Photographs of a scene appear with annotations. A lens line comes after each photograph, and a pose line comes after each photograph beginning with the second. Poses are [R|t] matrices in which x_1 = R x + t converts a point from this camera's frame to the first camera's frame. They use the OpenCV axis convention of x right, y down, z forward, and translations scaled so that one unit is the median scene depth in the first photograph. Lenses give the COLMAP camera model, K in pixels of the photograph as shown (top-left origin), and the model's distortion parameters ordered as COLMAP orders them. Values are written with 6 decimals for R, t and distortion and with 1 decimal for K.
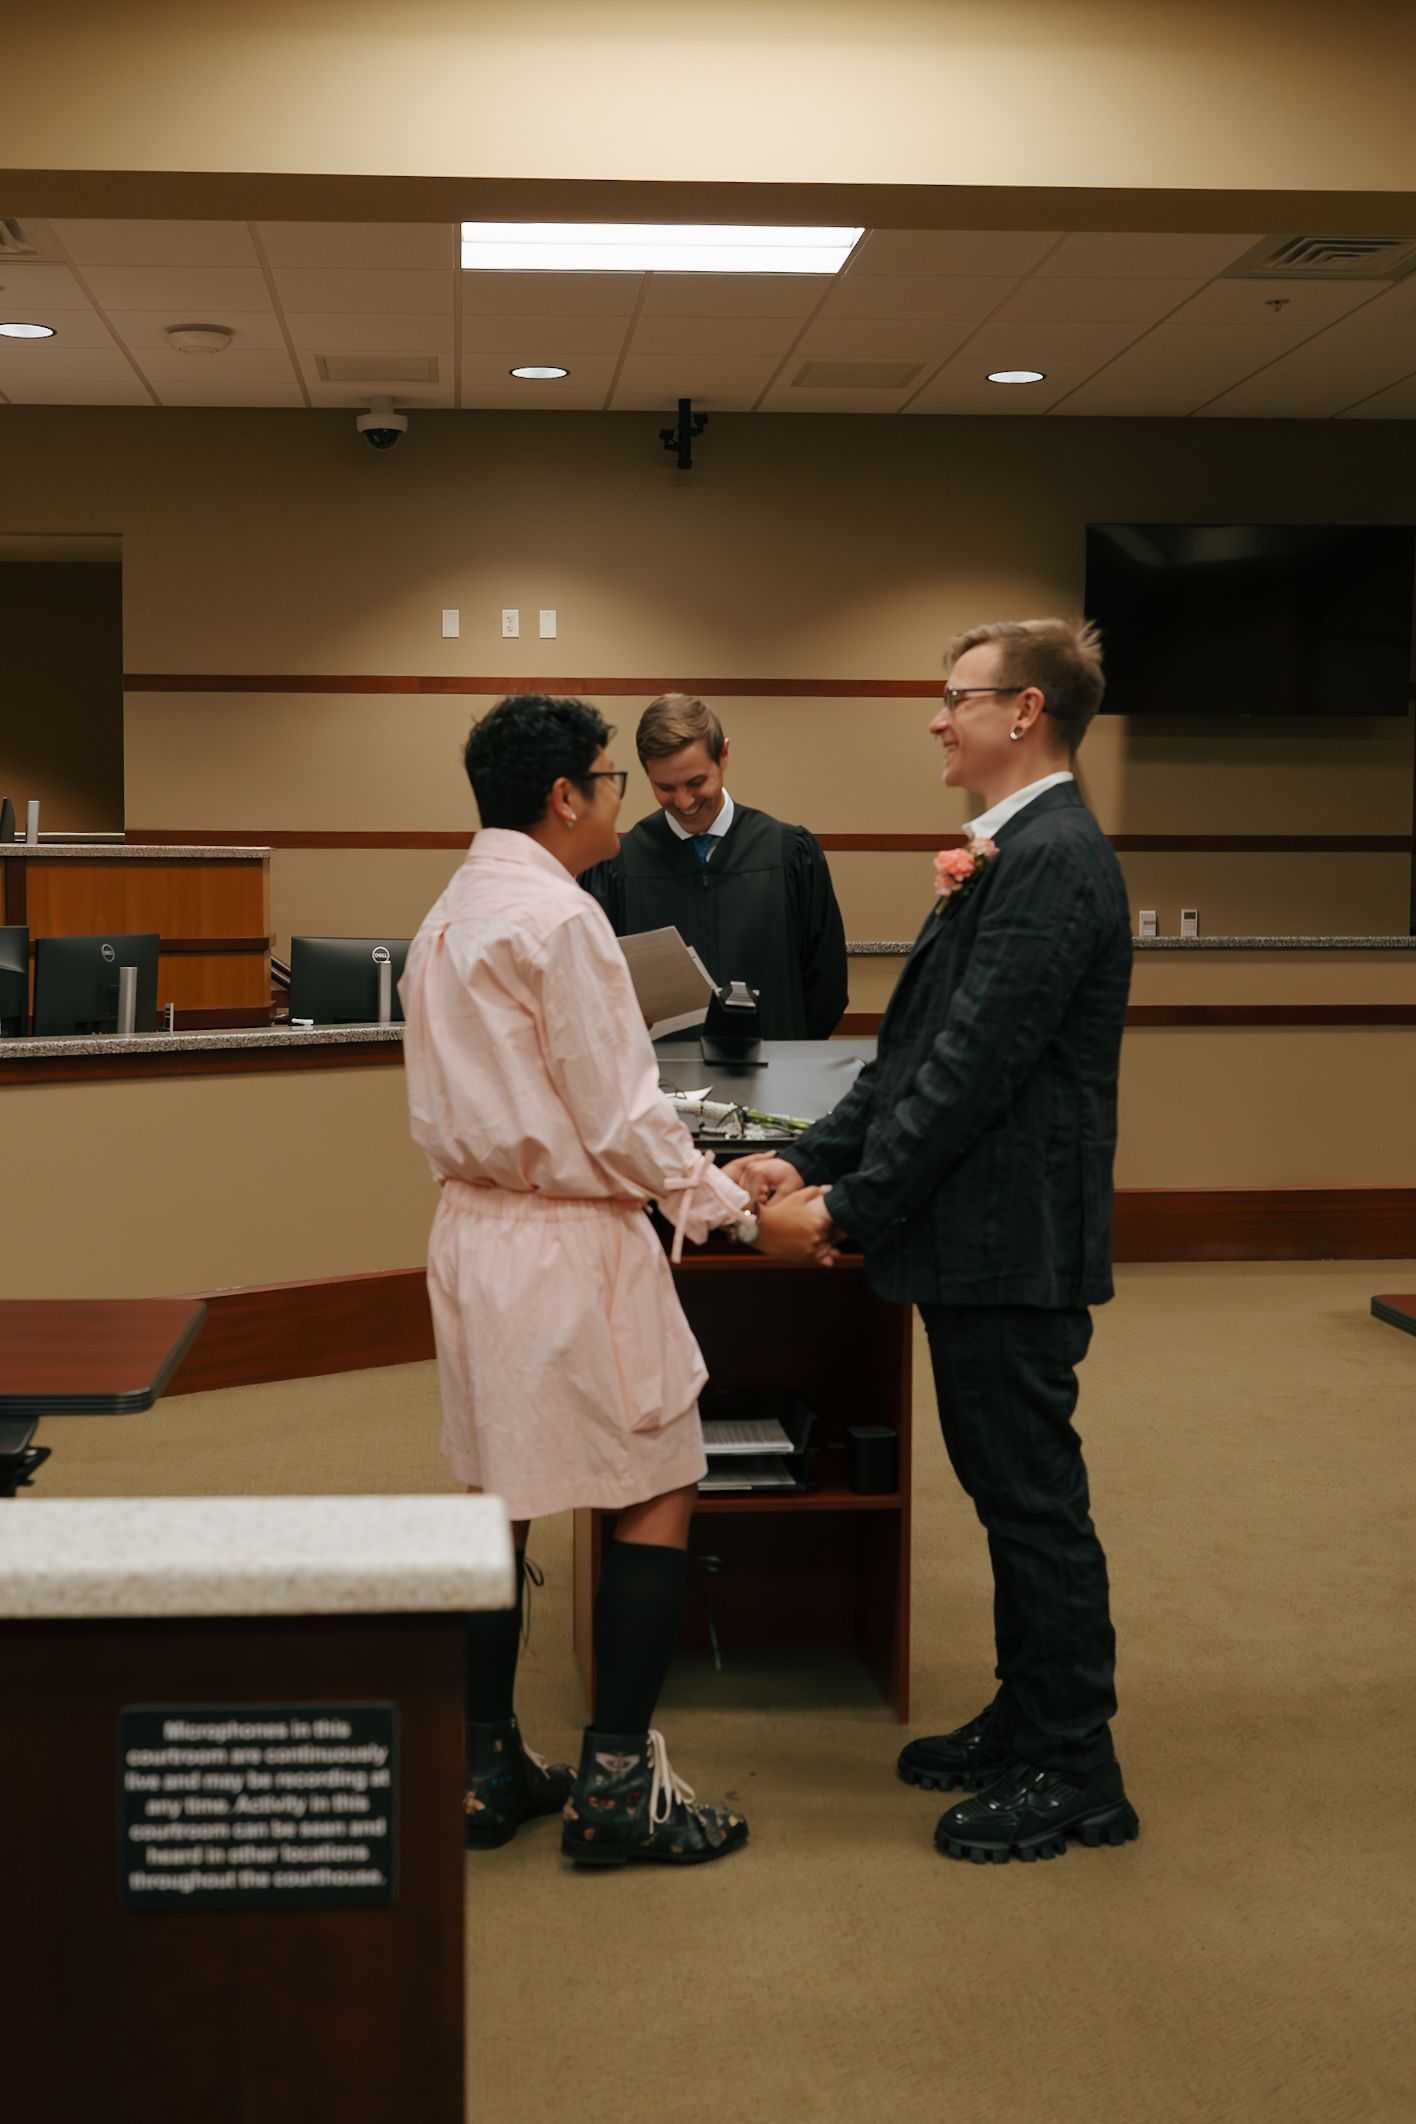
lens RADIAL K [[2421.0, 0, 561.8], [0, 2421.0, 1052.1], [0, 0, 1]] dist [-0.075699, 0.017155]
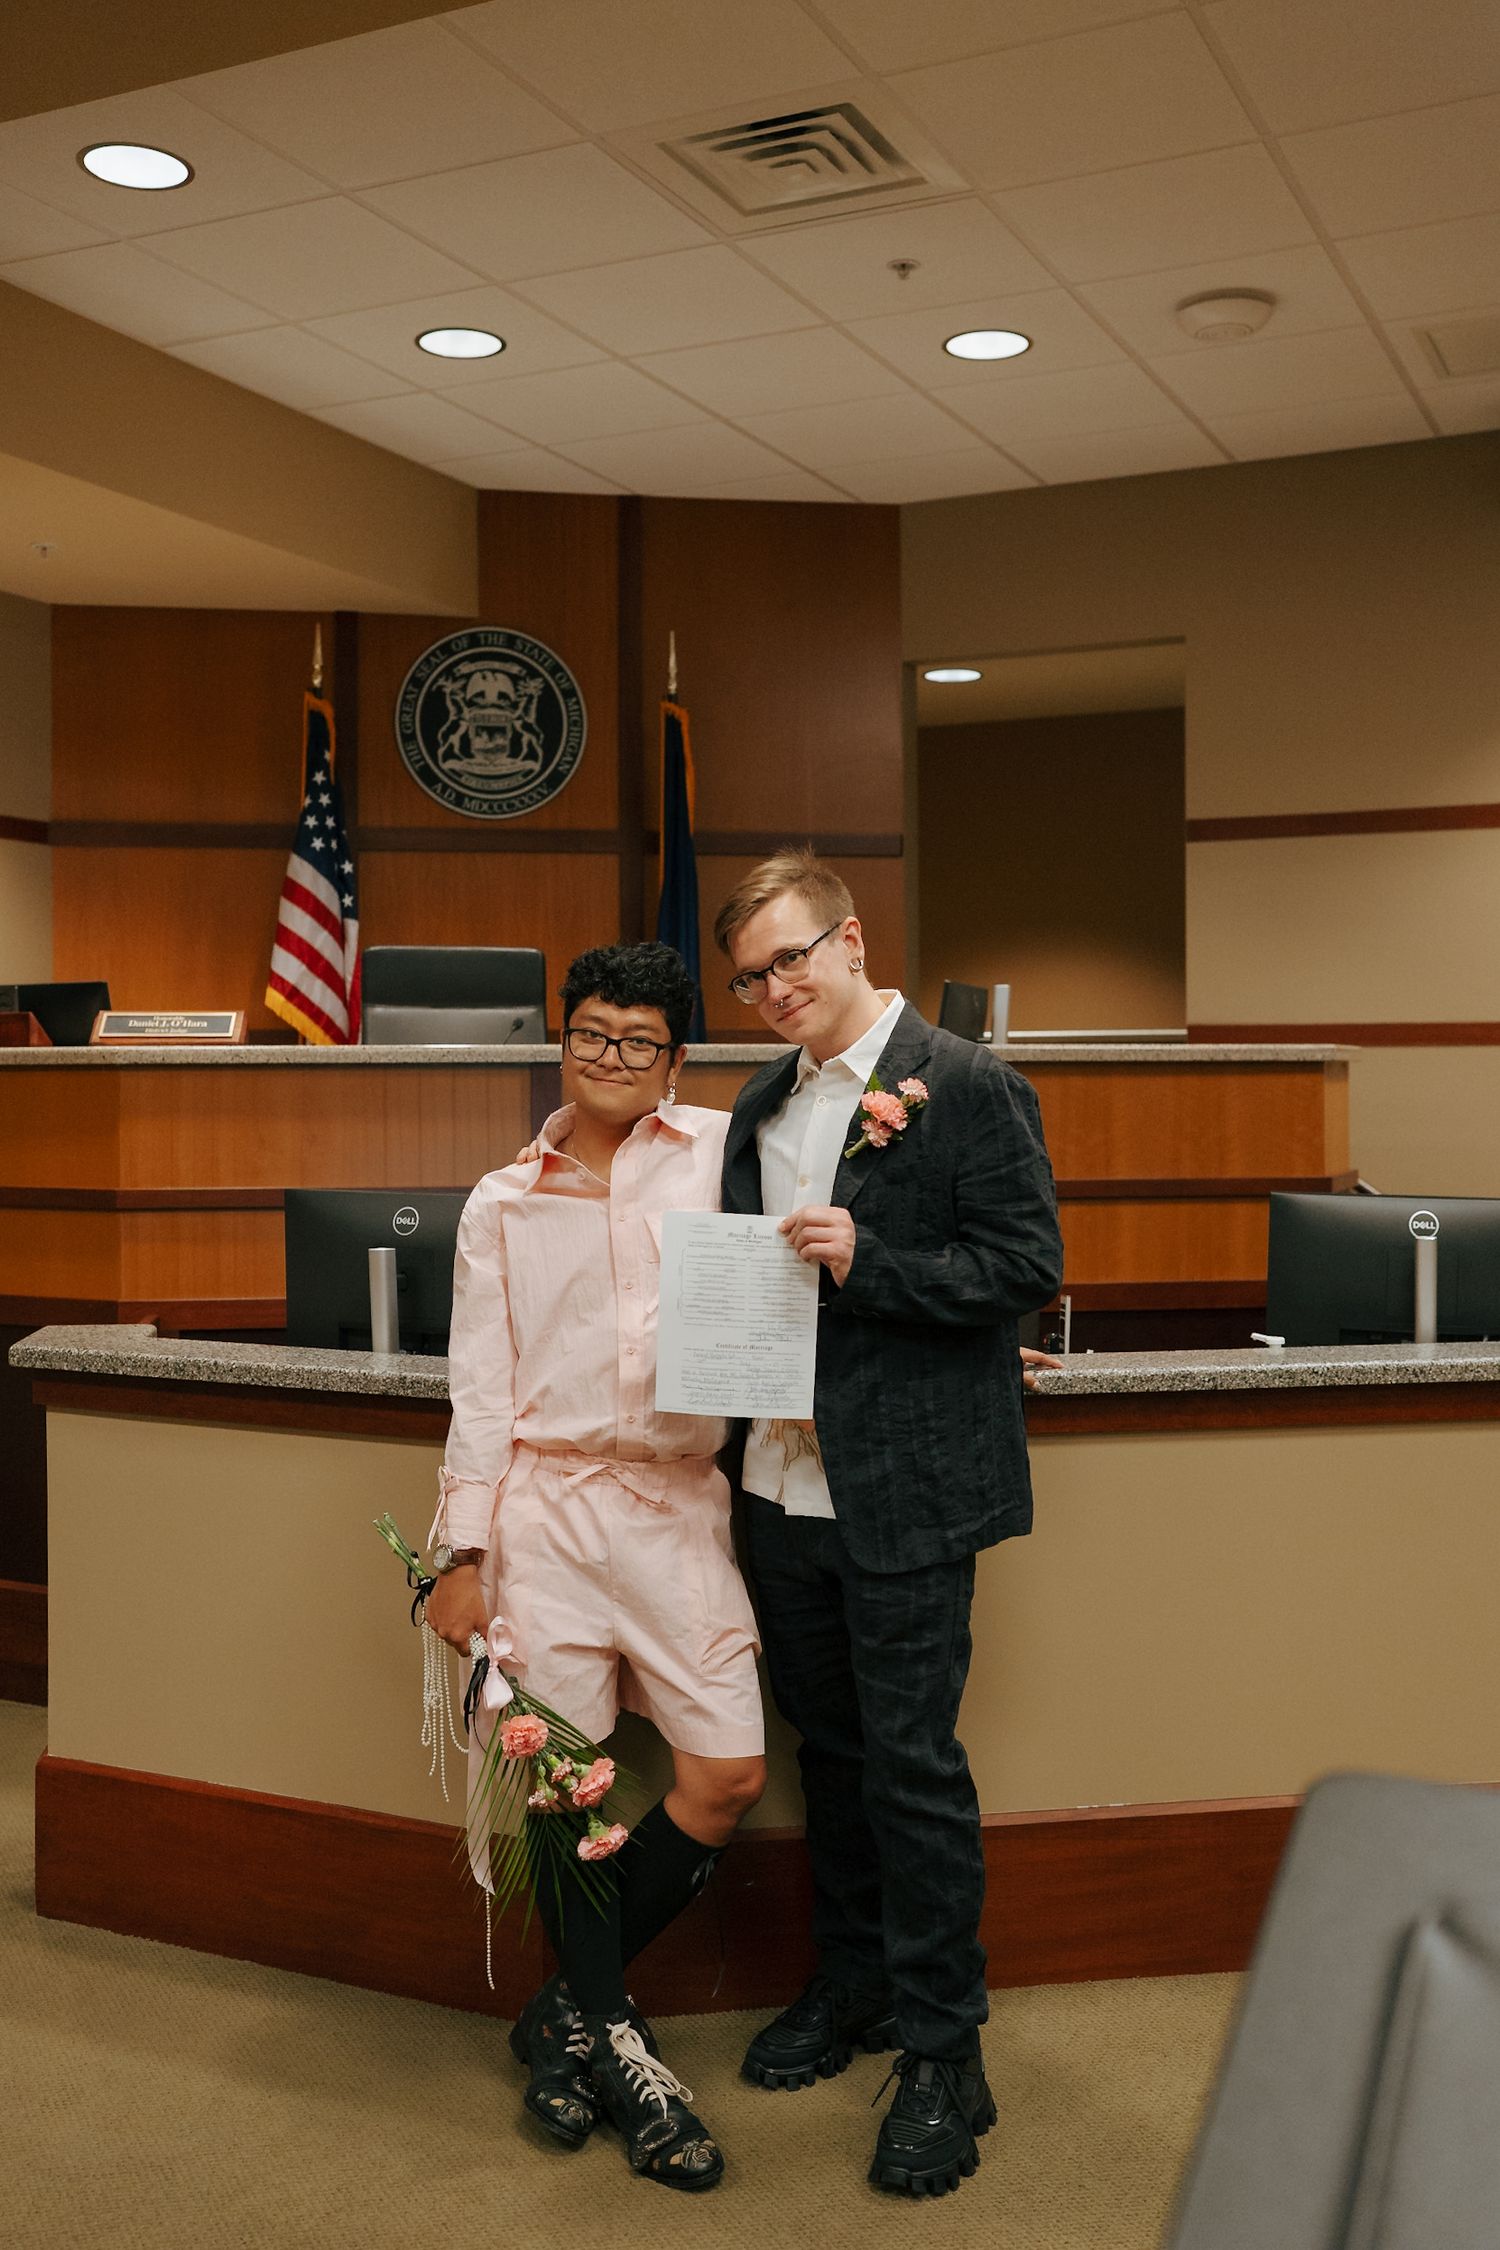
lens RADIAL K [[2268.9, 0, 690.7], [0, 2268.9, 1118.4], [0, 0, 1]] dist [-0.014815, -0.001545]
pose [[0.878477, 0.003696, -0.477770, 0.026362], [-0.028974, 0.998542, -0.045551, -0.030535], [0.476905, 0.053859, 0.877303, 0.360966]]
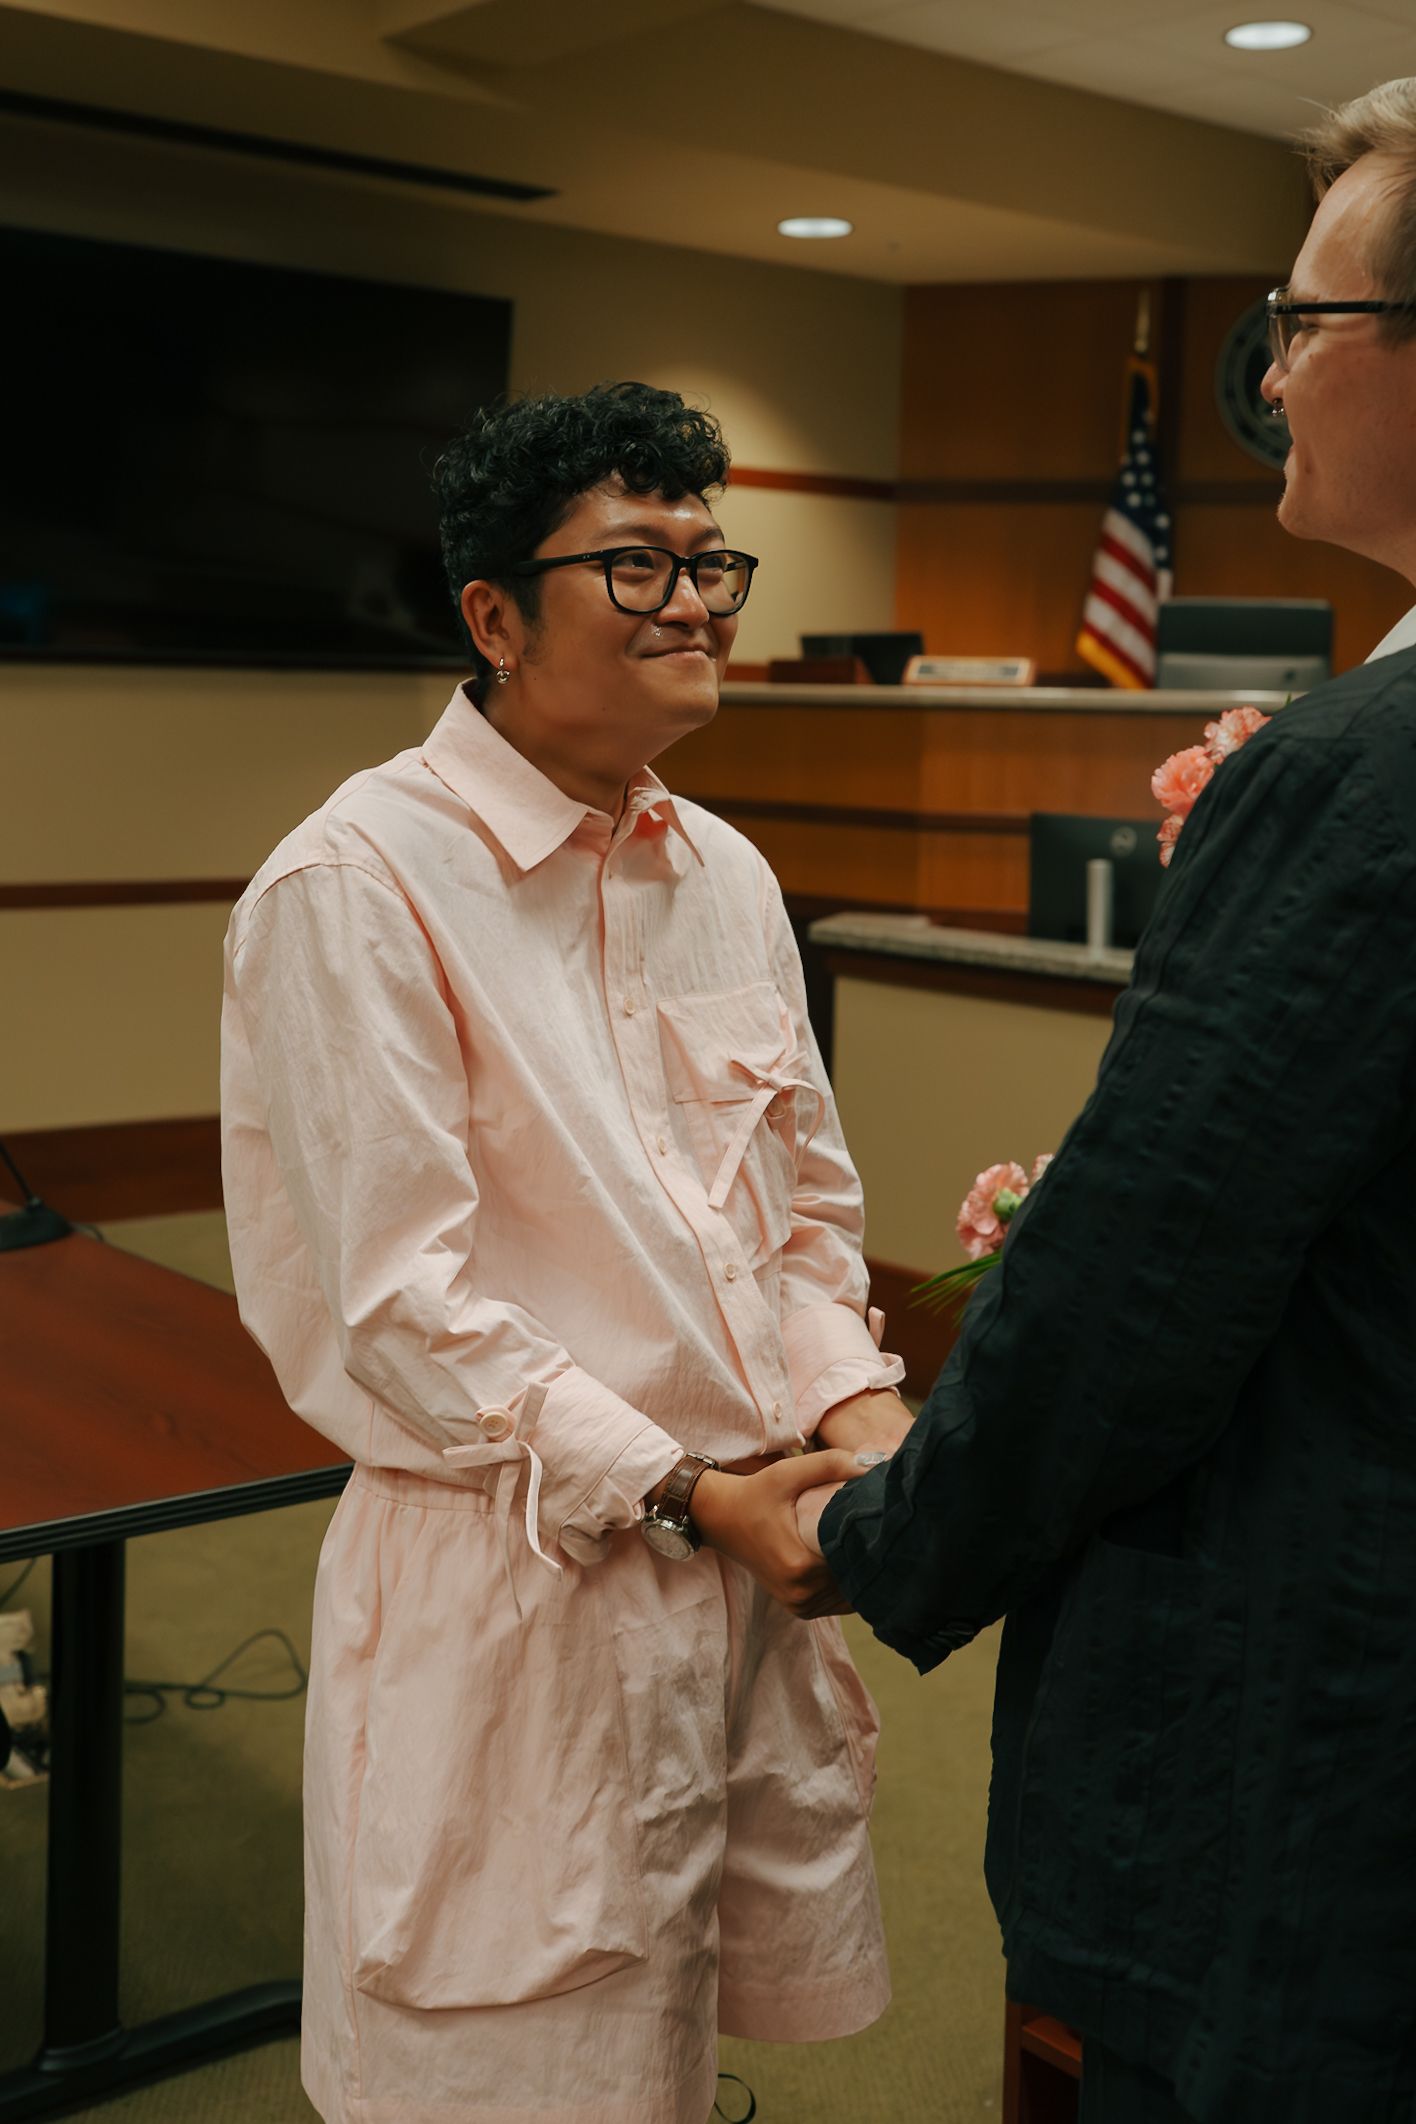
lens RADIAL K [[2421.0, 0, 561.8], [0, 2421.0, 1052.1], [0, 0, 1]] dist [-0.075699, 0.017155]
pose [[0.597307, 0.121567, -0.792746, 0.148843], [-0.071971, 0.992582, 0.097983, -0.025639], [0.798777, -0.001471, 0.601626, 0.271330]]
